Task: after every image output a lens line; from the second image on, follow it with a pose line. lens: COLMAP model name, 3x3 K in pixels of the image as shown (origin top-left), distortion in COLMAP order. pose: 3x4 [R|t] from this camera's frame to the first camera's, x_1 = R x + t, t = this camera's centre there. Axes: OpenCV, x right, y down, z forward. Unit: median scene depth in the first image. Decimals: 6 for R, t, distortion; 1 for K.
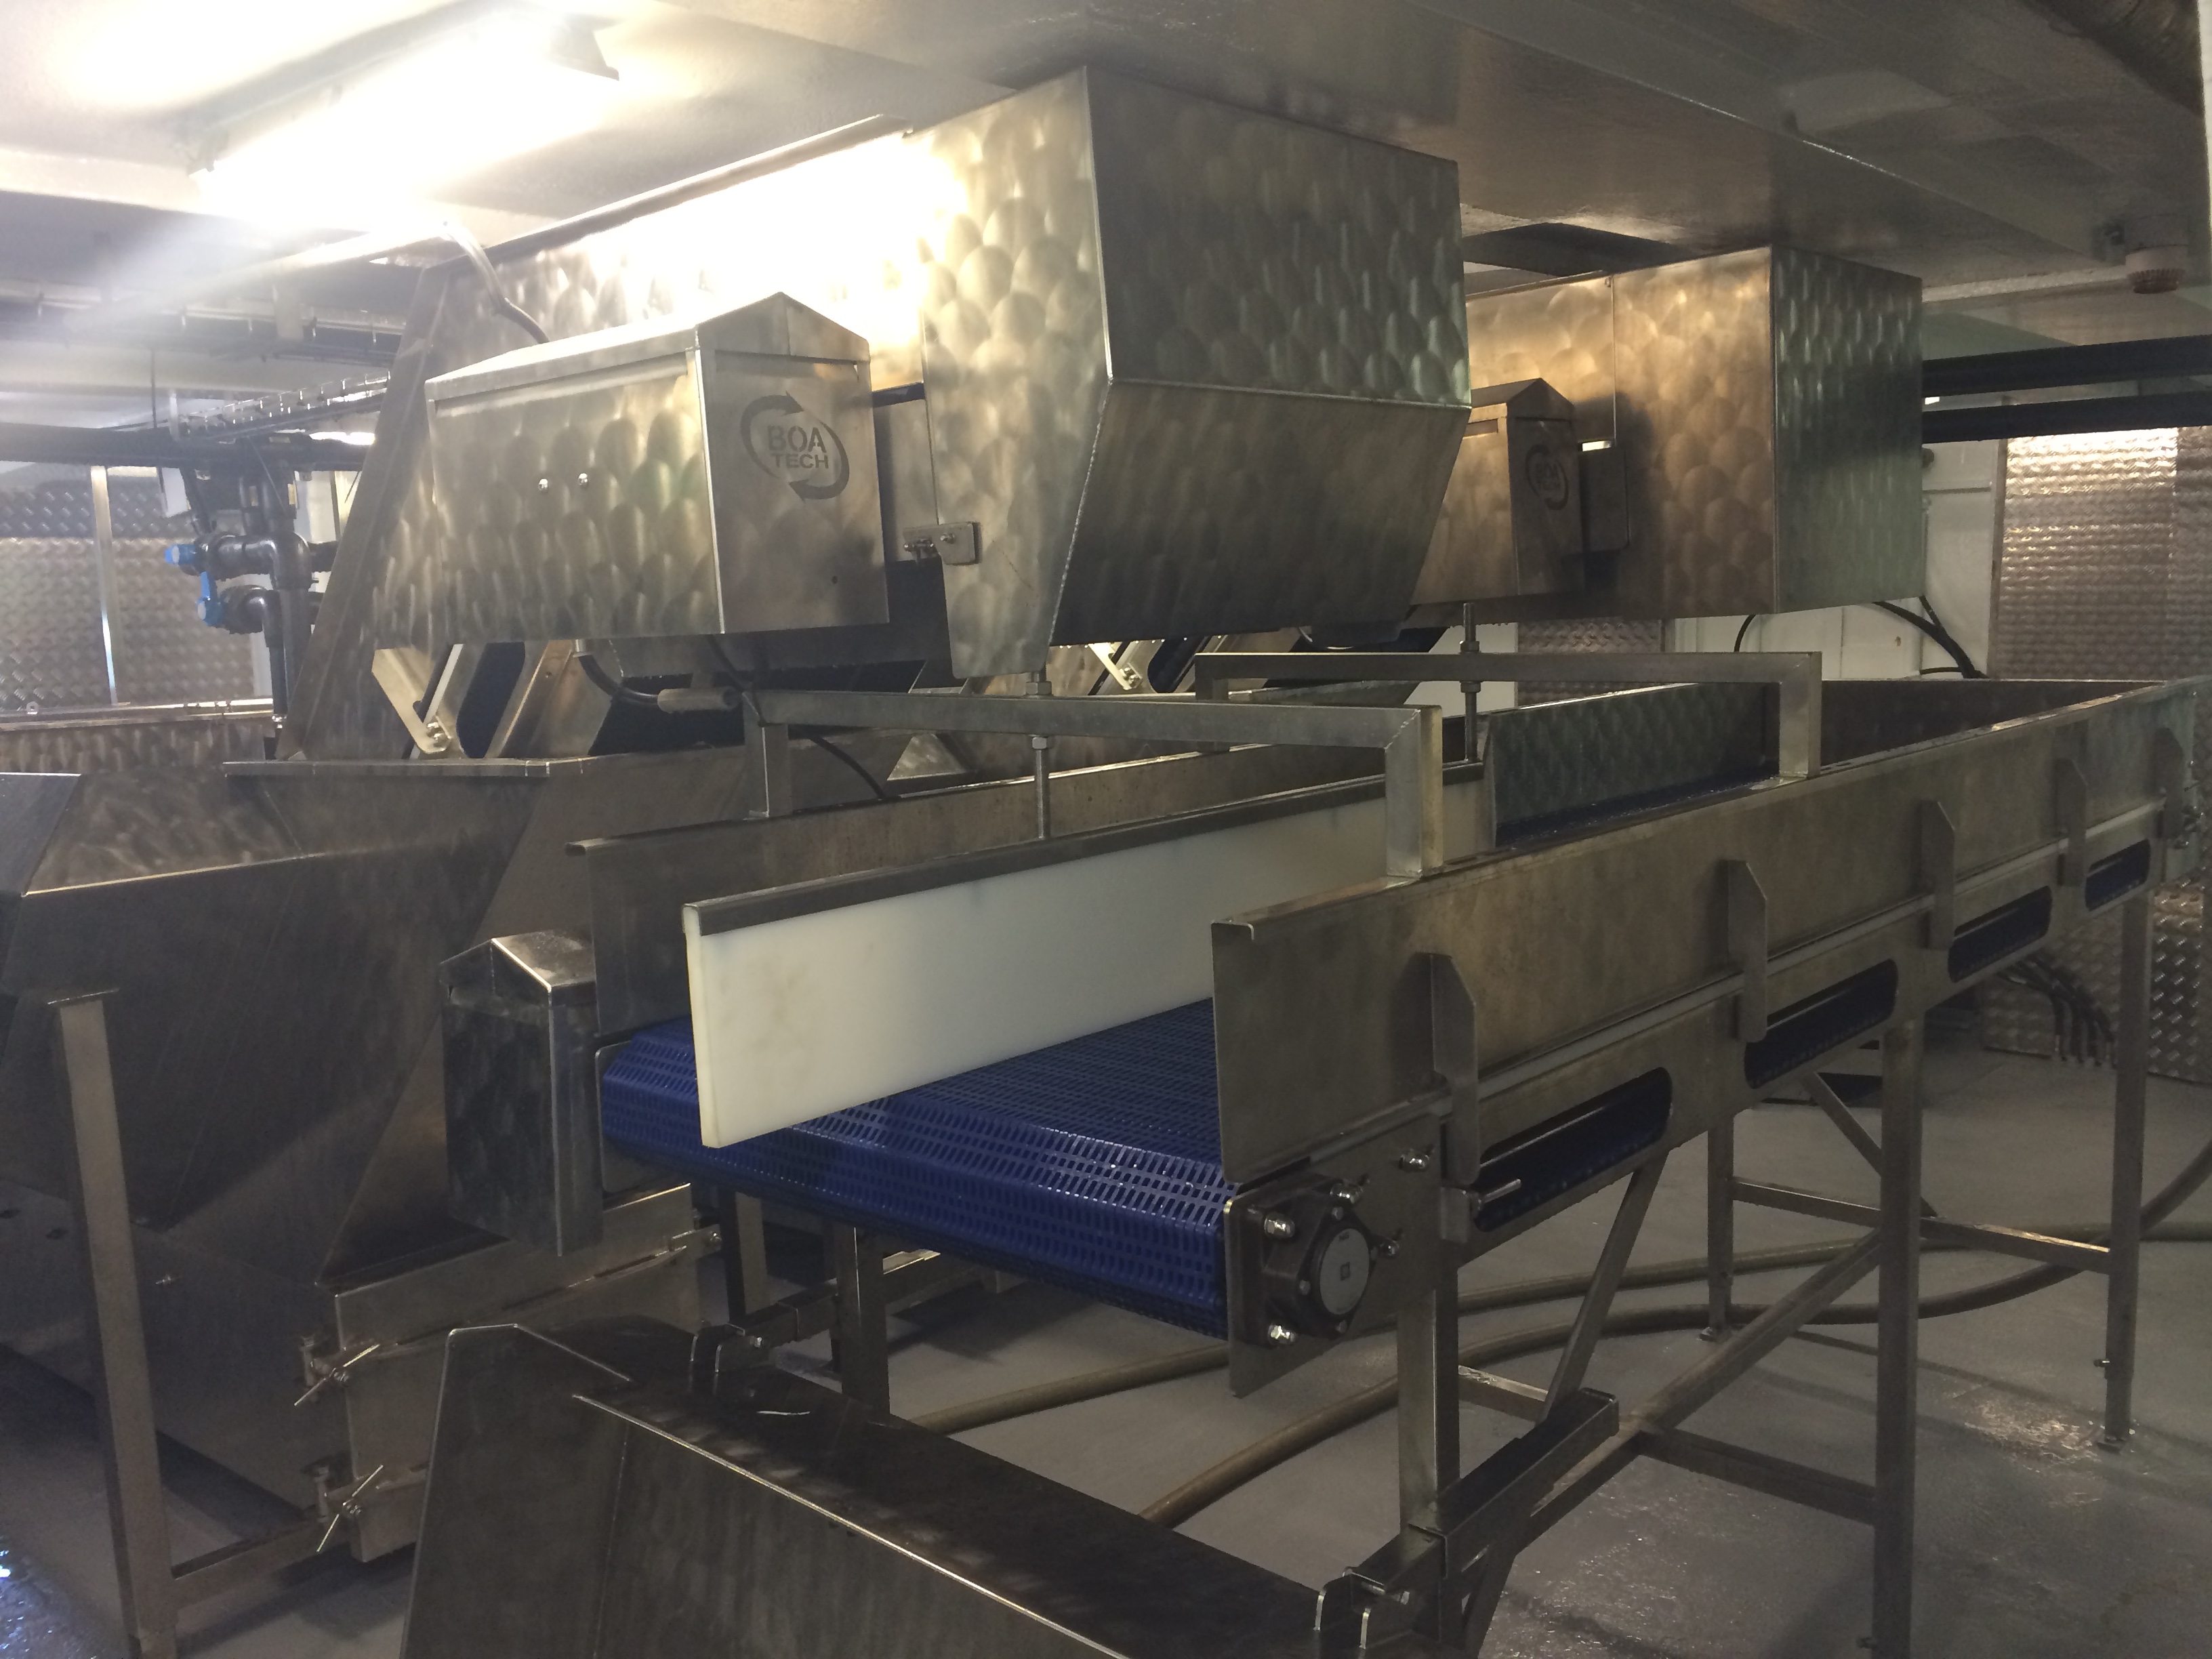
lens RADIAL K [[1890.2, 0, 1104.0], [0, 1890.2, 833.3], [0, 0, 1]] dist [0.090738, -0.122195]
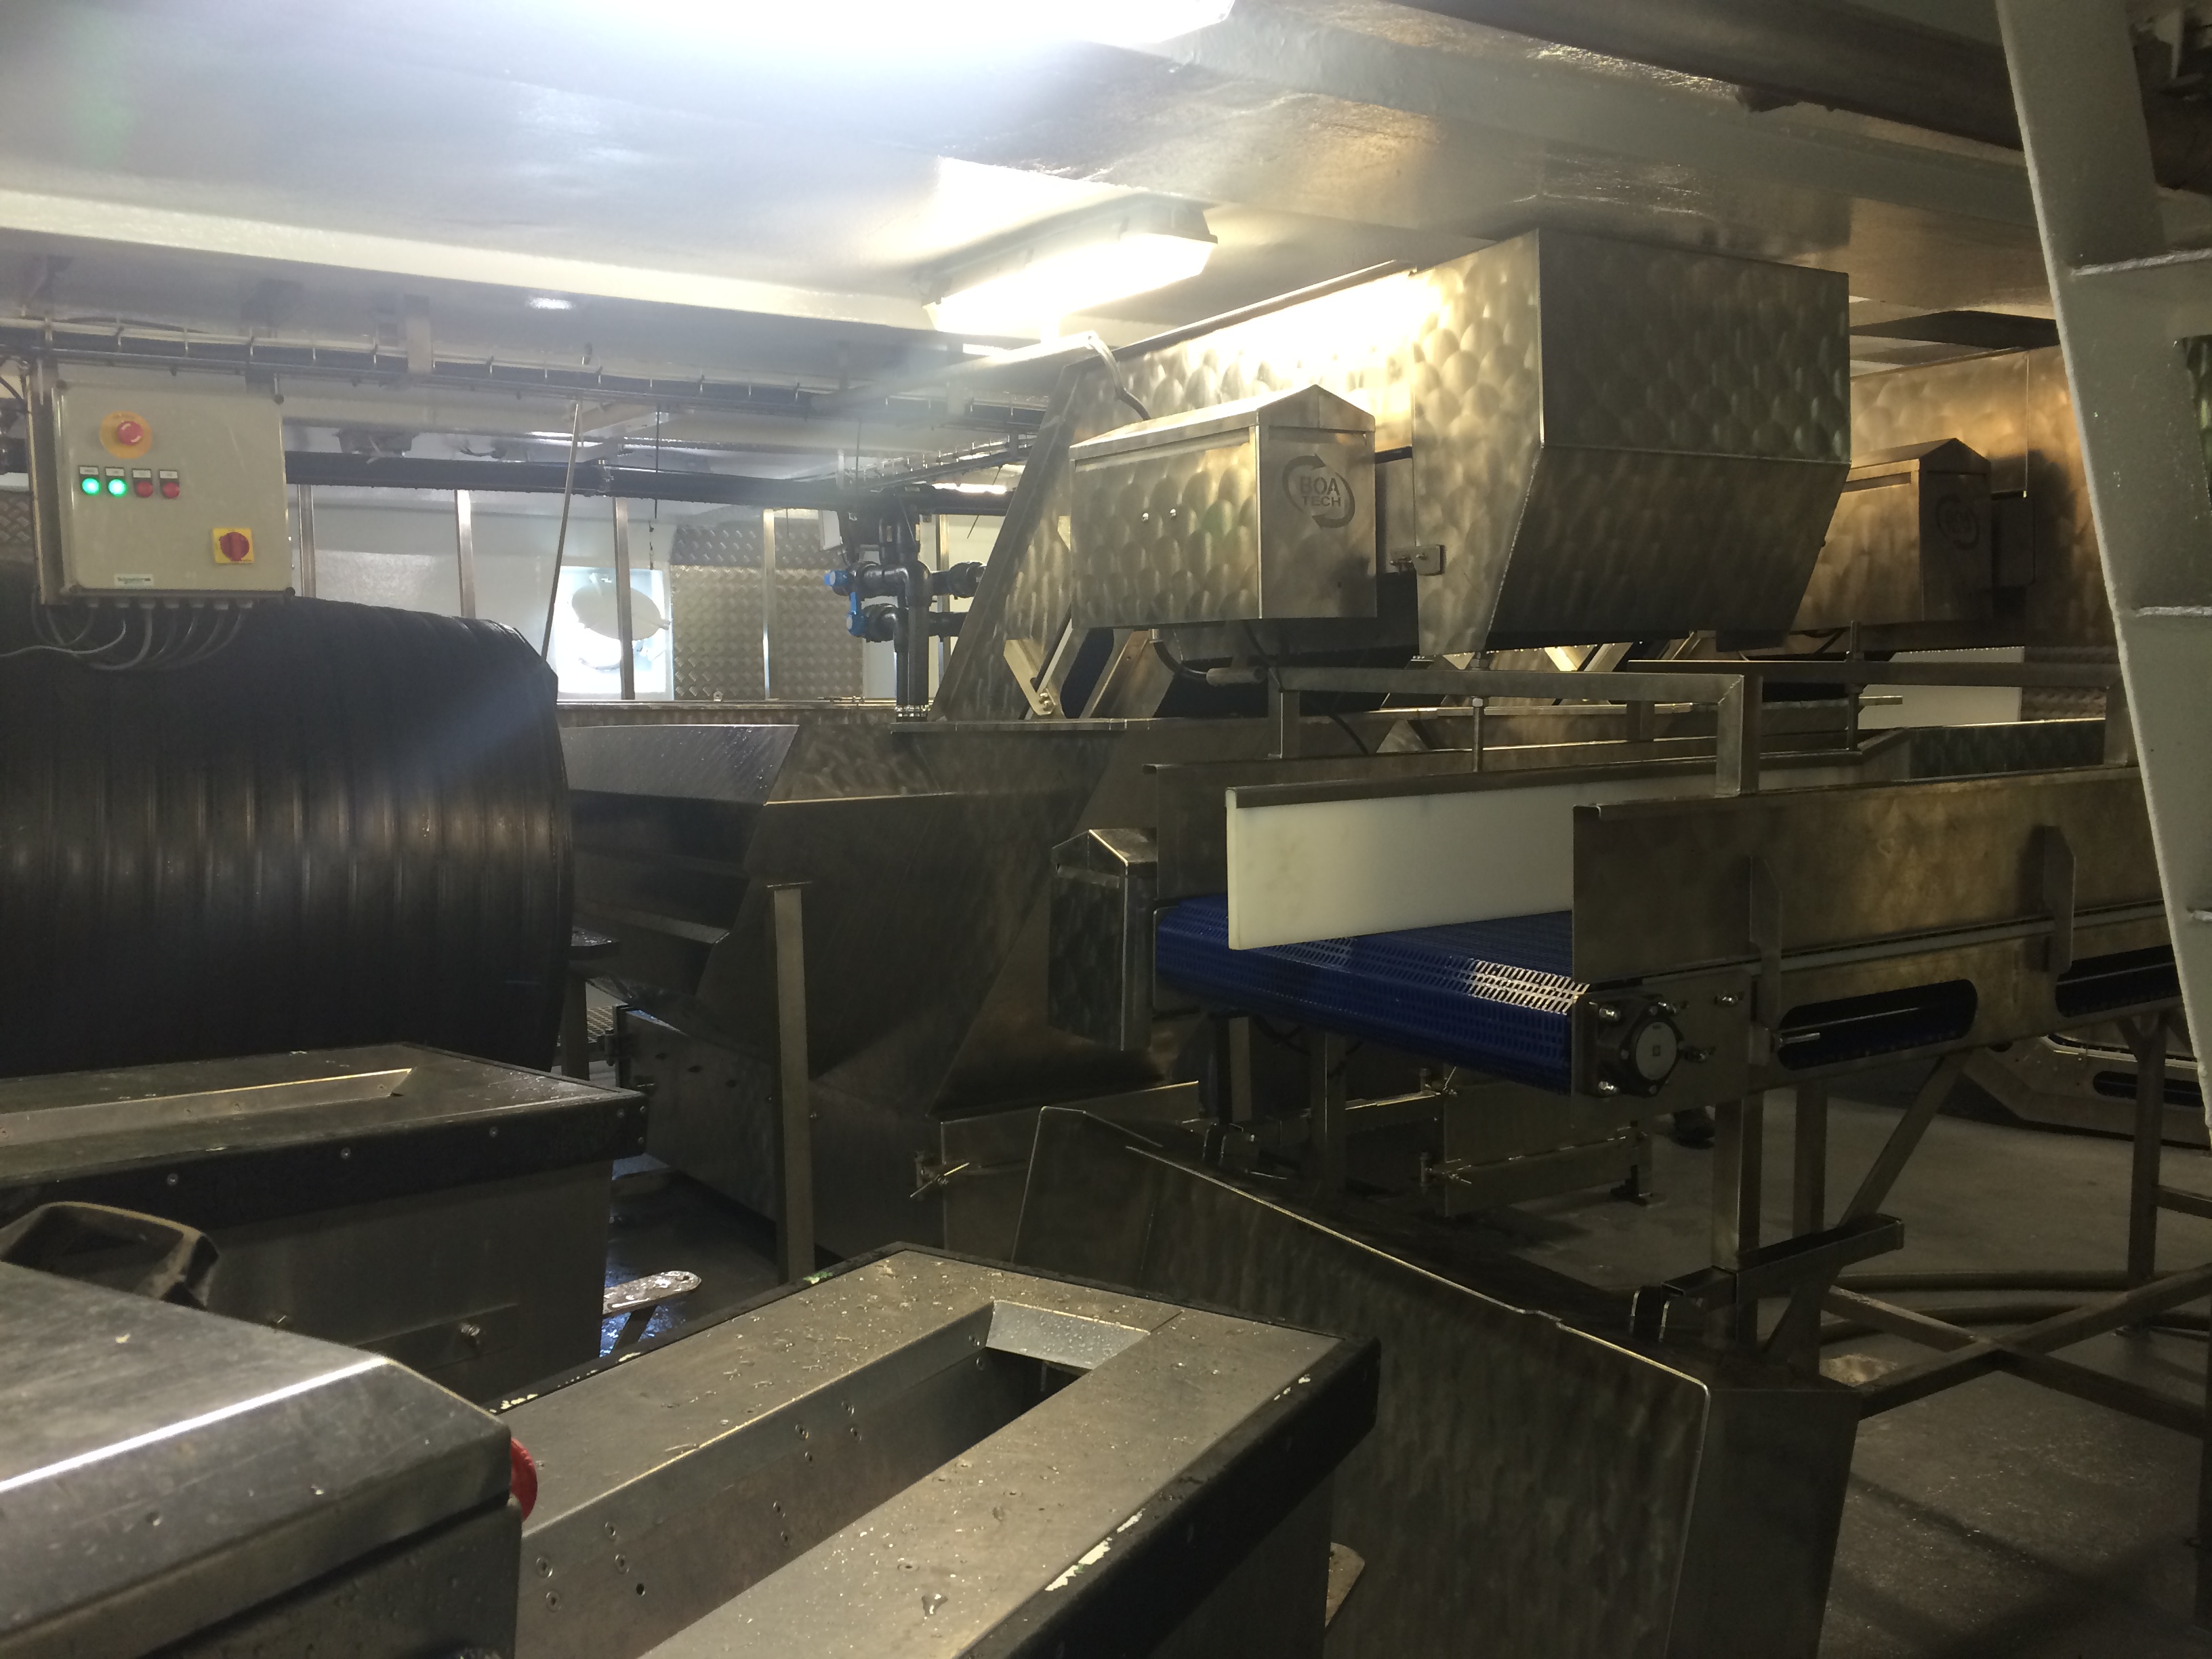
lens RADIAL K [[1890.2, 0, 1102.2], [0, 1890.2, 836.1], [0, 0, 1]] dist [0.090738, -0.122195]
pose [[0.963597, 0.056511, -0.261319, 0.061274], [-0.063092, 0.997865, -0.016855, 0.080190], [0.259809, 0.032729, 0.965105, -0.367834]]
